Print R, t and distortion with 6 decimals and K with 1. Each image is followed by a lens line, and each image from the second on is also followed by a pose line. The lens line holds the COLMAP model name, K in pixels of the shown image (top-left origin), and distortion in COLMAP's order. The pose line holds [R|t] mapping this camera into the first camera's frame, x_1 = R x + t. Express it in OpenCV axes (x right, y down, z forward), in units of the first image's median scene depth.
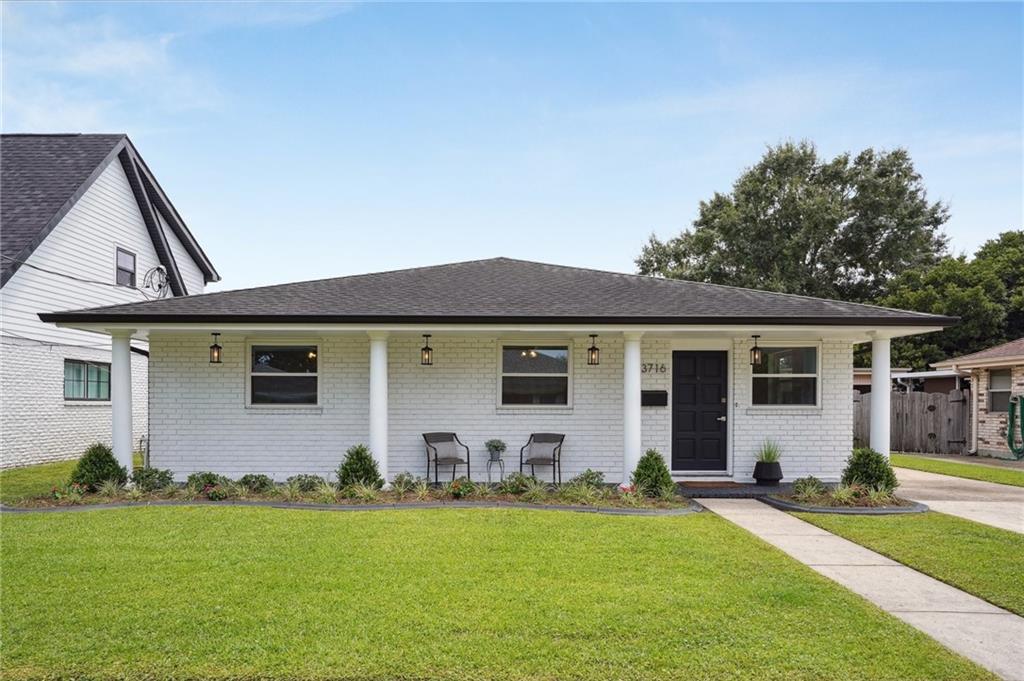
lens RADIAL K [[712.8, 0, 511.7], [0, 712.8, 394.0], [0, 0, 1]] dist [-0.000308, 0.000187]
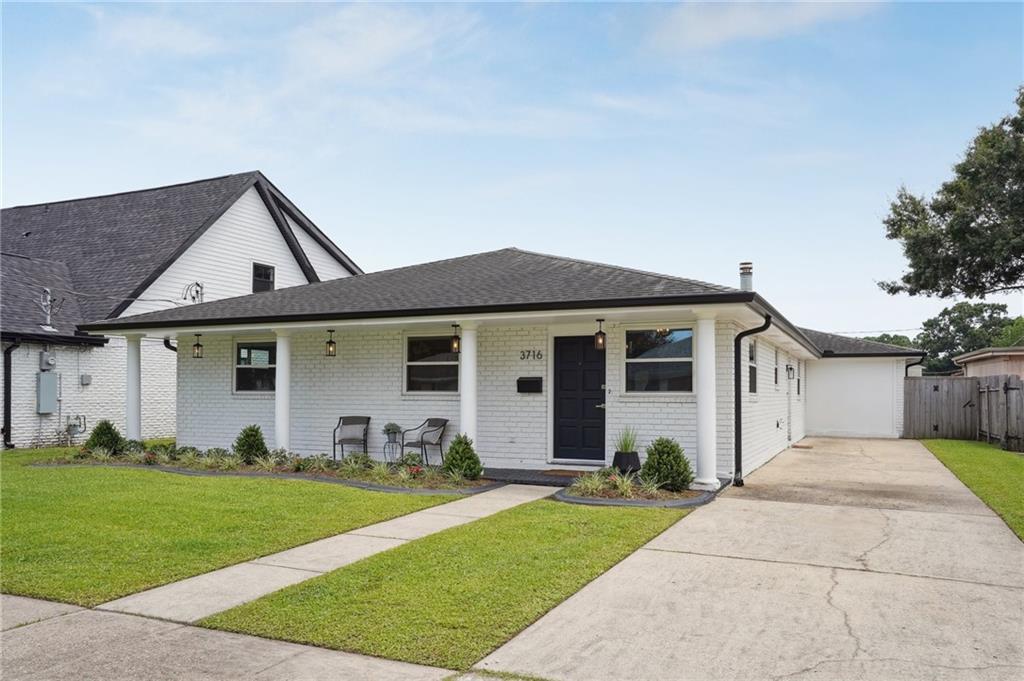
lens RADIAL K [[770.2, 0, 512.0], [0, 770.2, 340.5], [0, 0, 1]] dist [-0.006229, -0.001052]
pose [[0.904612, -0.027718, -0.425333, 0.635756], [0.005565, 0.998566, -0.053240, 0.001007], [0.426199, 0.045794, 0.903470, 0.005921]]
